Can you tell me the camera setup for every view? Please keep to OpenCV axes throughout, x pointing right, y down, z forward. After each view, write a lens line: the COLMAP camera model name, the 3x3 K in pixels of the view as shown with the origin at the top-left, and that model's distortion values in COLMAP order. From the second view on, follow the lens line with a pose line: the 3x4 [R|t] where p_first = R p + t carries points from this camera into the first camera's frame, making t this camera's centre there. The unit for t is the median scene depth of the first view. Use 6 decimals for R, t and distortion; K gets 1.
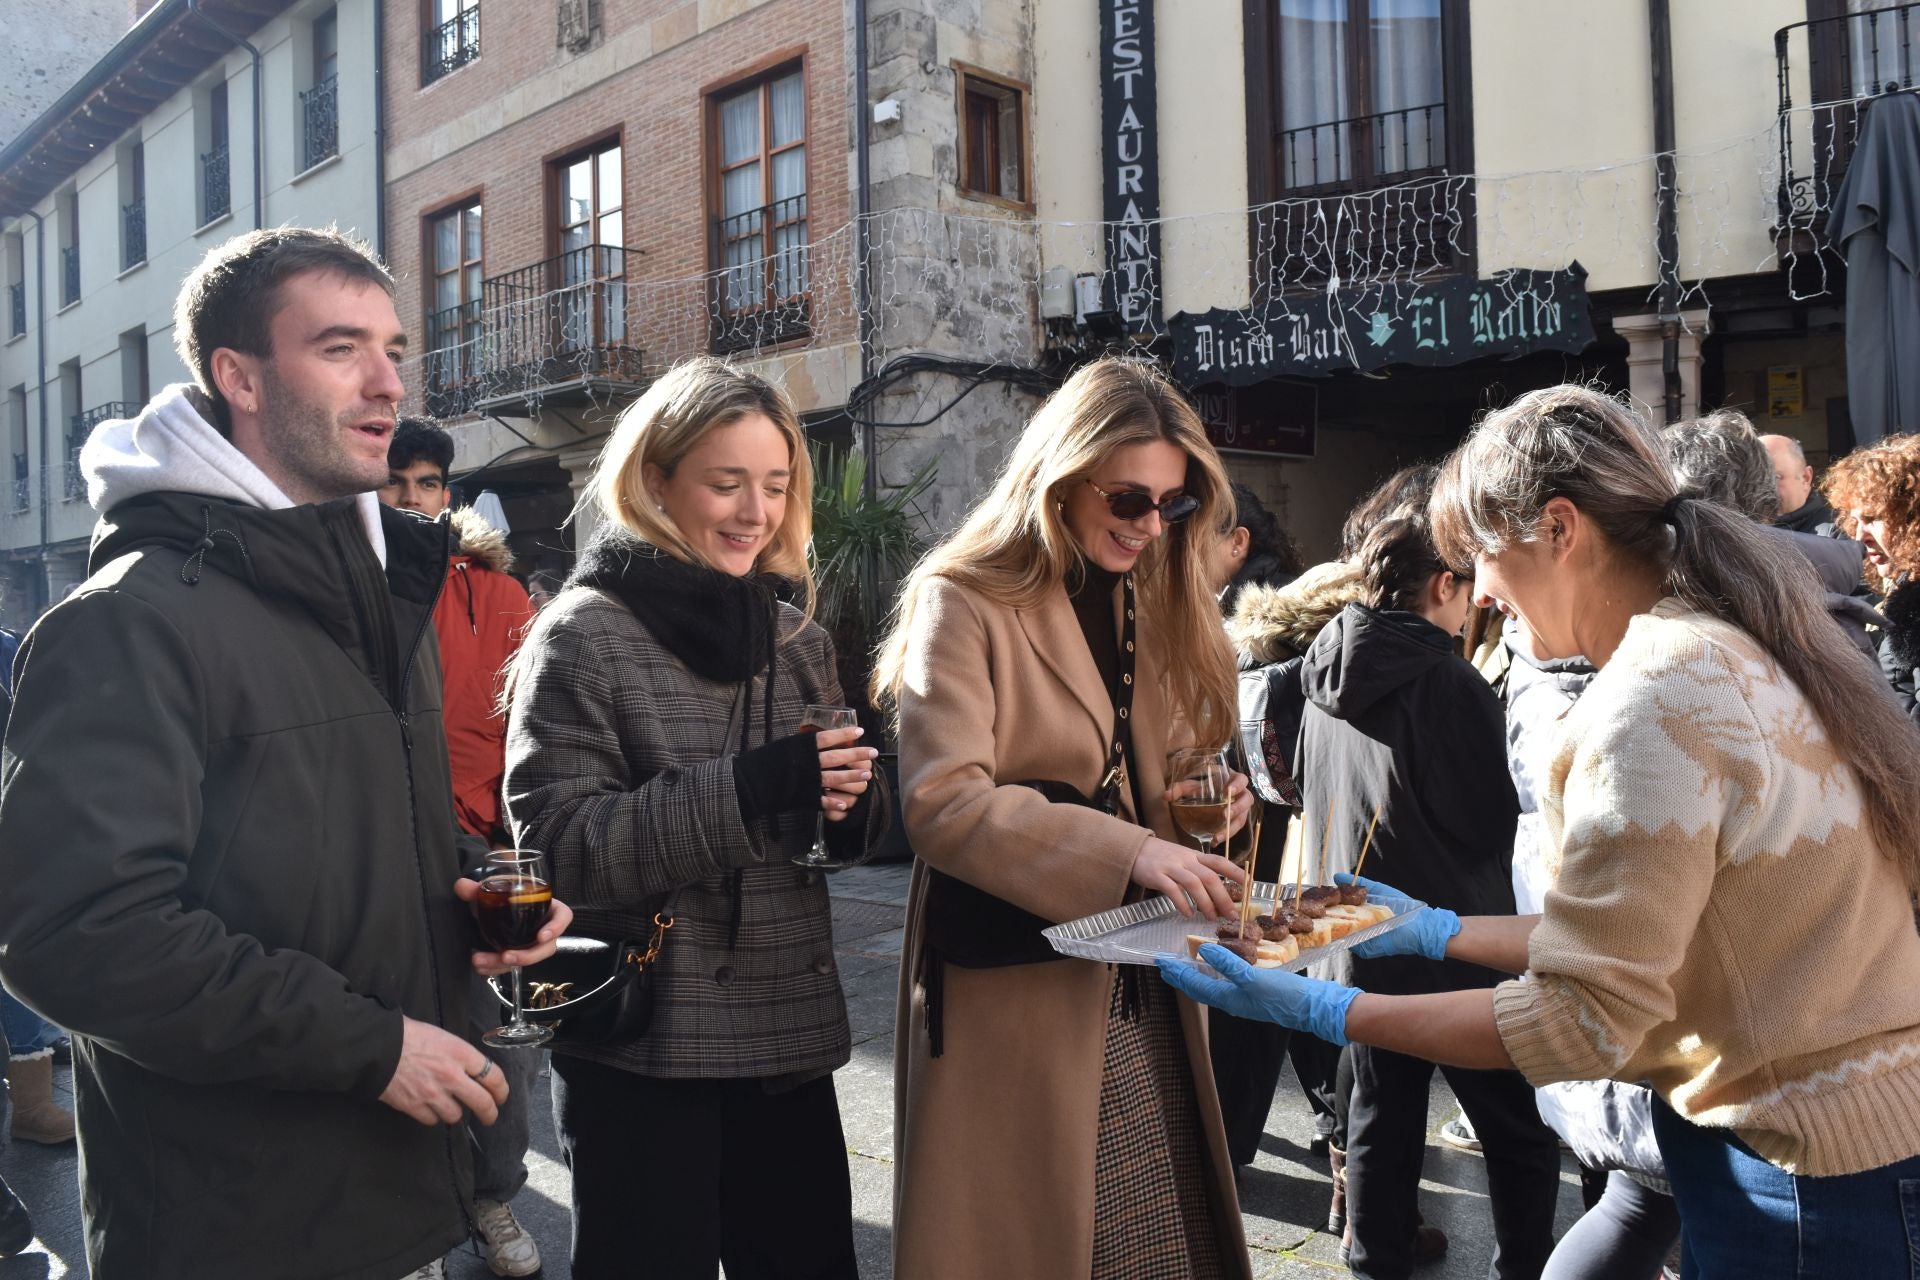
lens RADIAL K [[1511.7, 0, 960.0], [0, 1511.7, 640.0], [0, 0, 1]] dist [-0.096787, 0.019718]
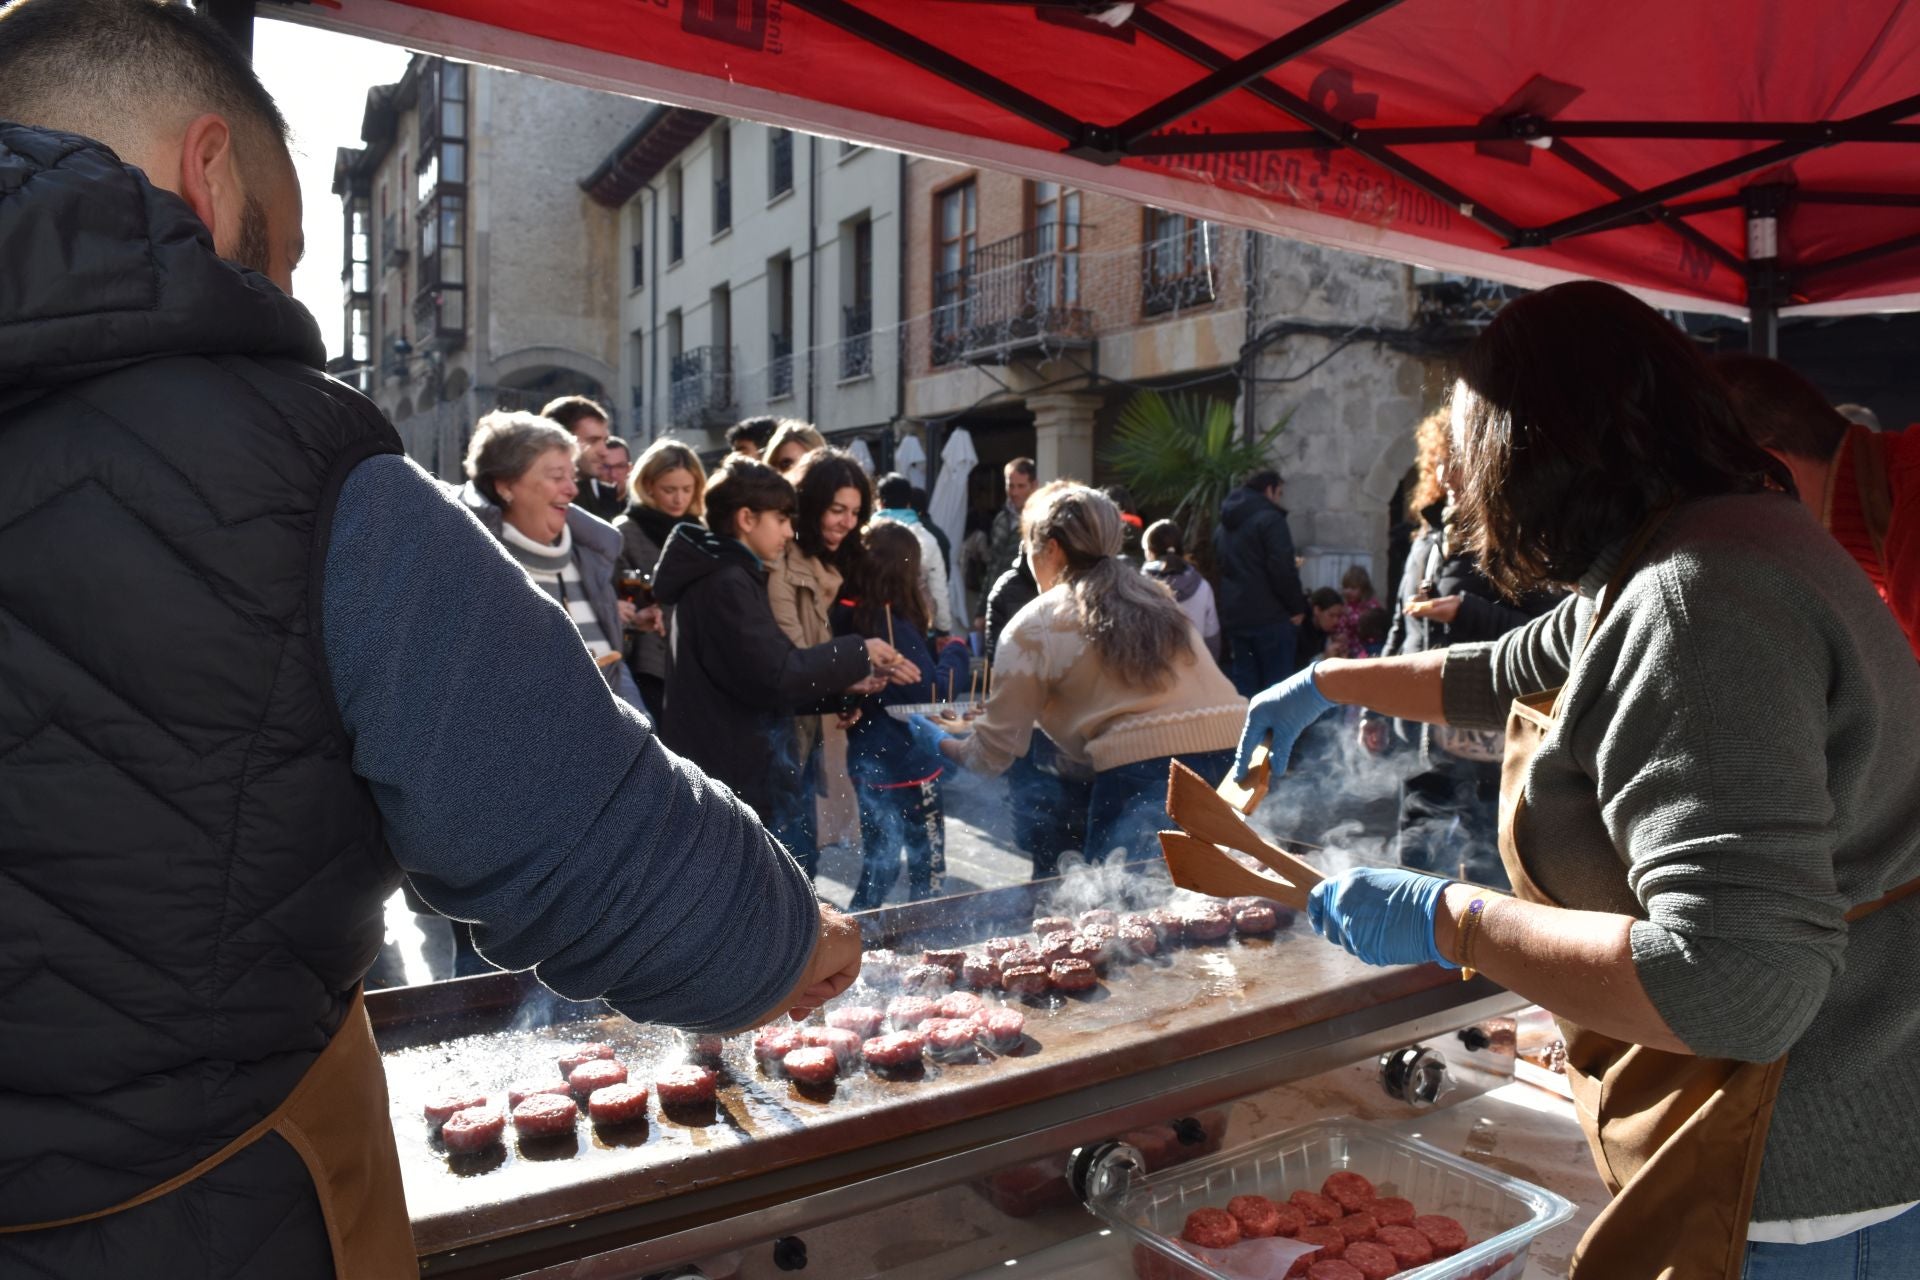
lens RADIAL K [[1493.8, 0, 960.0], [0, 1493.8, 640.0], [0, 0, 1]] dist [-0.099298, 0.024946]
pose [[0.932519, 0.059313, -0.356217, 0.154031], [-0.041909, 0.997529, 0.056386, 0.004470], [0.358681, -0.037652, 0.932701, -0.170959]]
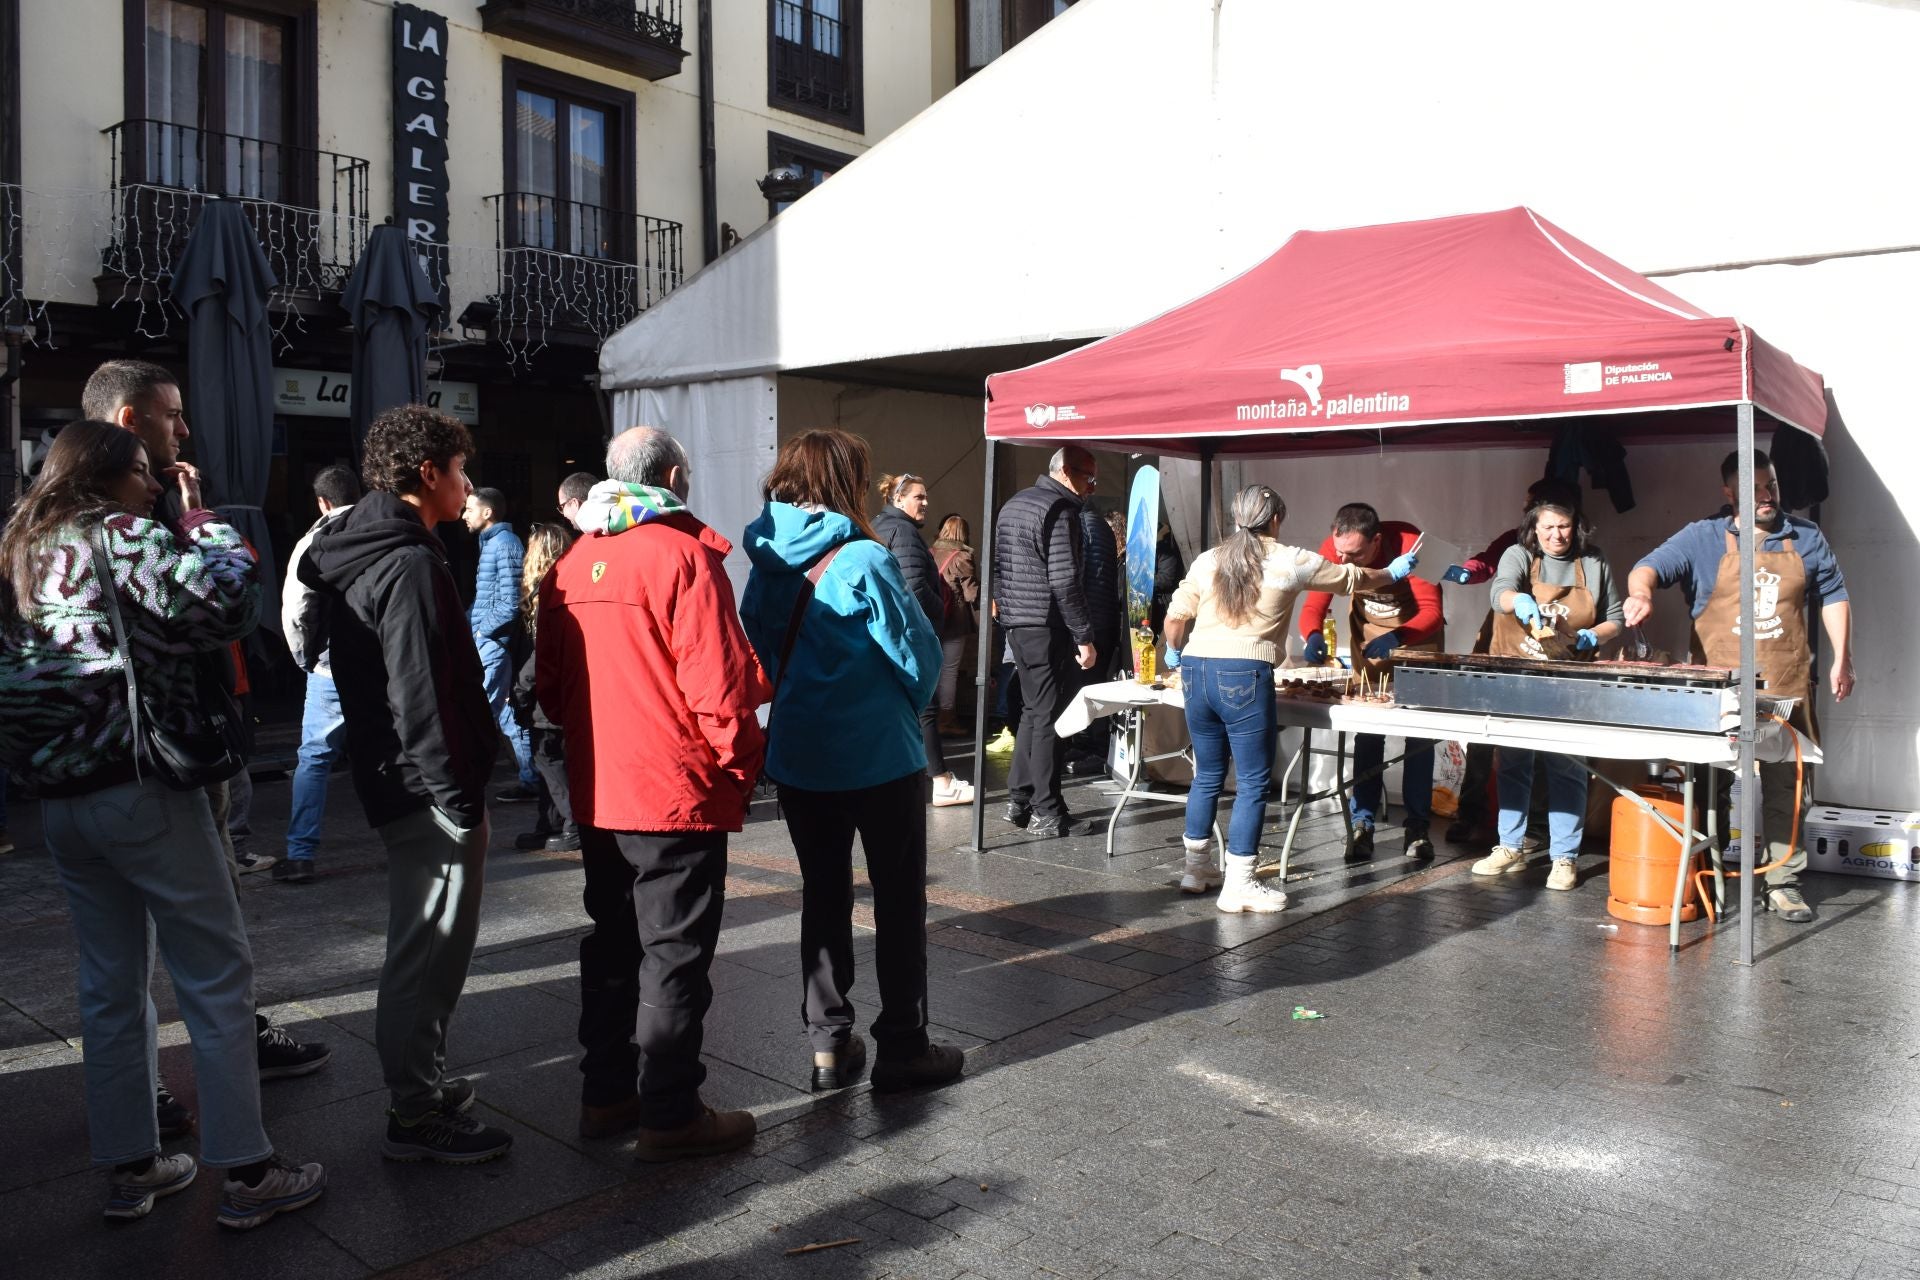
lens RADIAL K [[1493.8, 0, 960.0], [0, 1493.8, 640.0], [0, 0, 1]] dist [-0.099298, 0.024946]
pose [[0.116757, -0.031054, 0.992675, -0.462827], [0.034663, 0.999030, 0.027176, 0.016083], [-0.992555, 0.031236, 0.117721, 0.121484]]
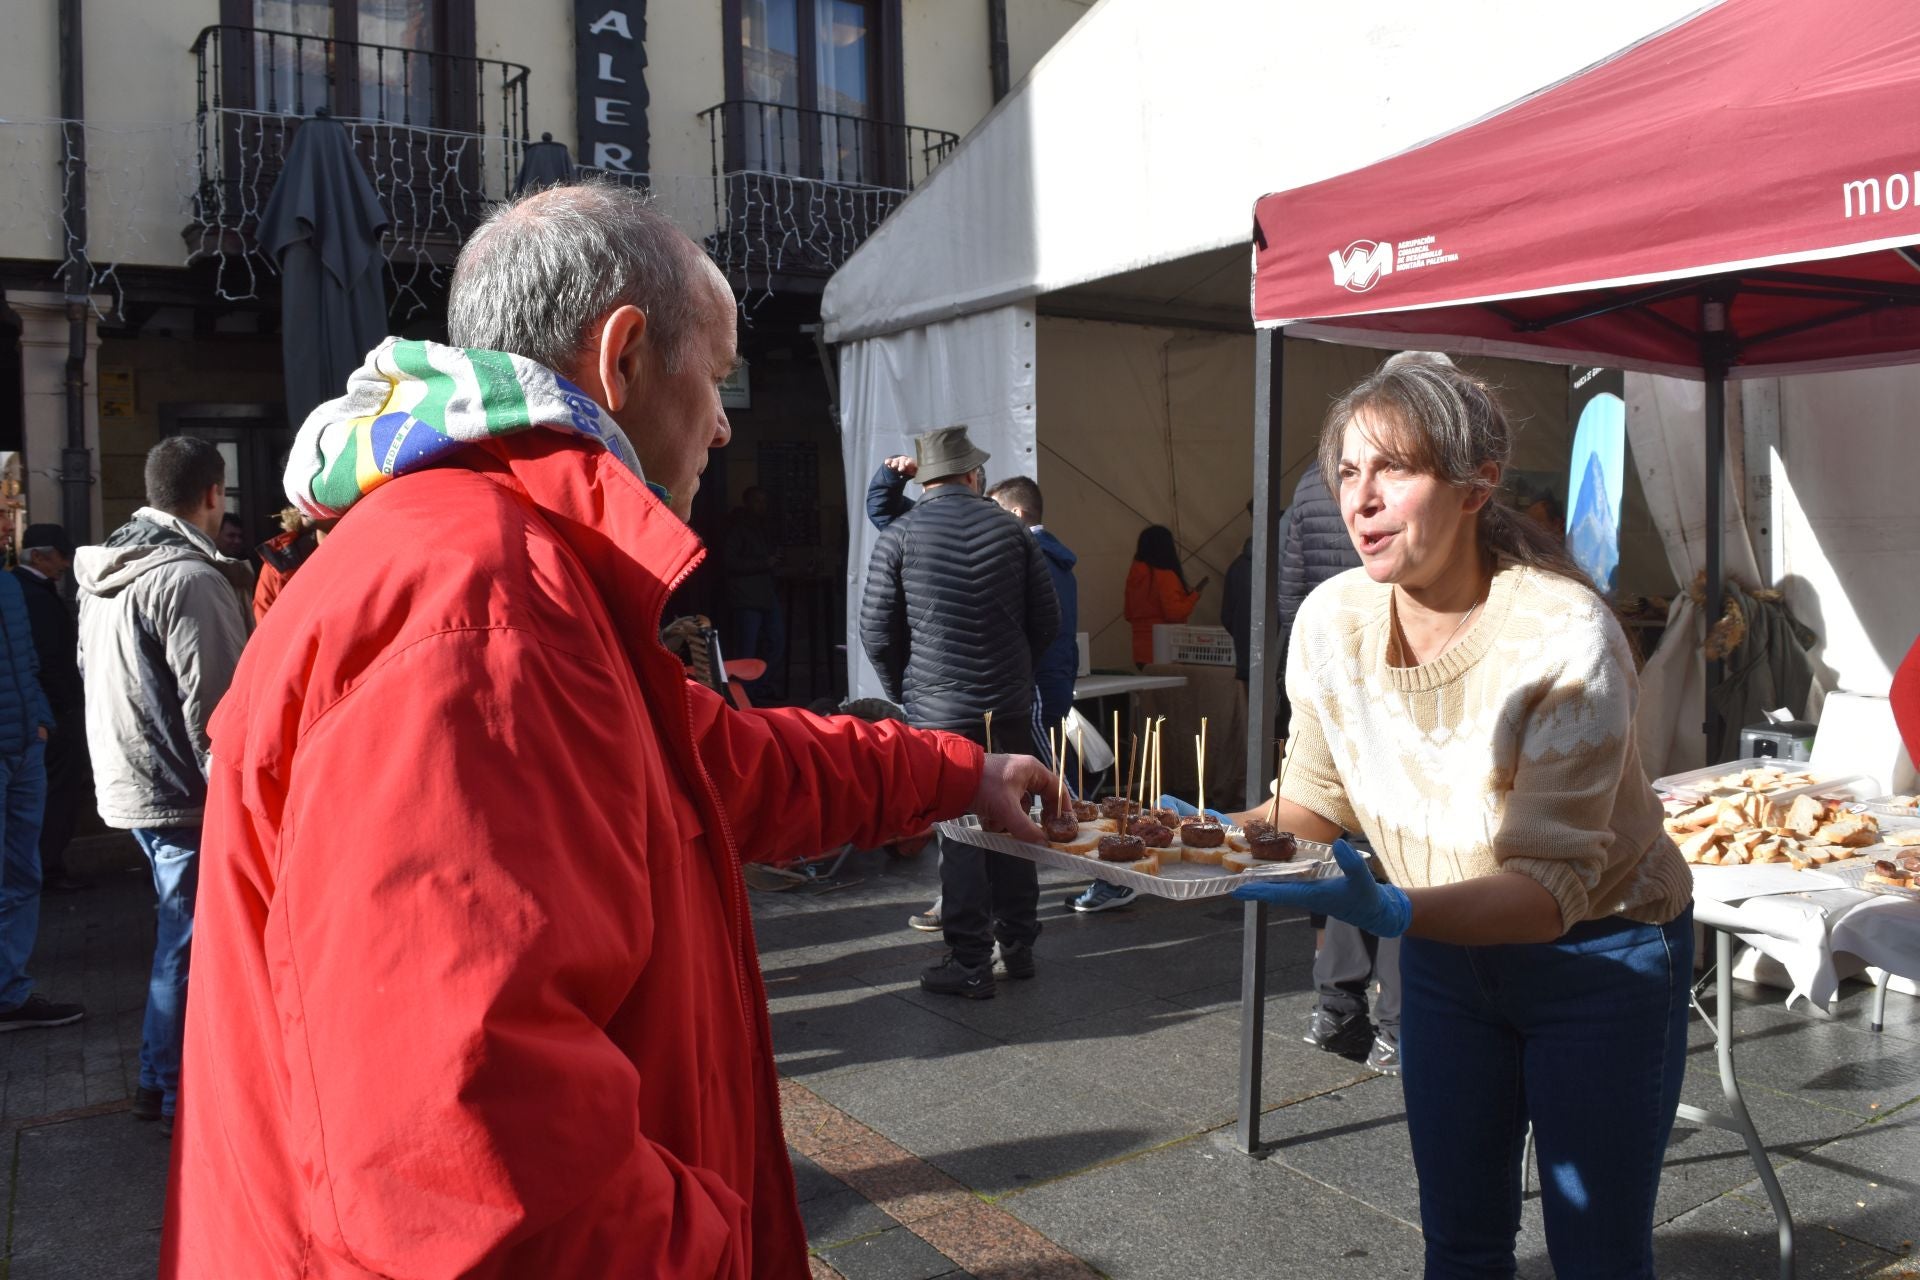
lens RADIAL K [[1493.8, 0, 960.0], [0, 1493.8, 640.0], [0, 0, 1]] dist [-0.099298, 0.024946]
pose [[0.390113, -0.035261, 0.920091, -0.119066], [0.046184, 0.998758, 0.018694, 0.003783], [-0.919608, 0.035201, 0.391257, 0.120621]]
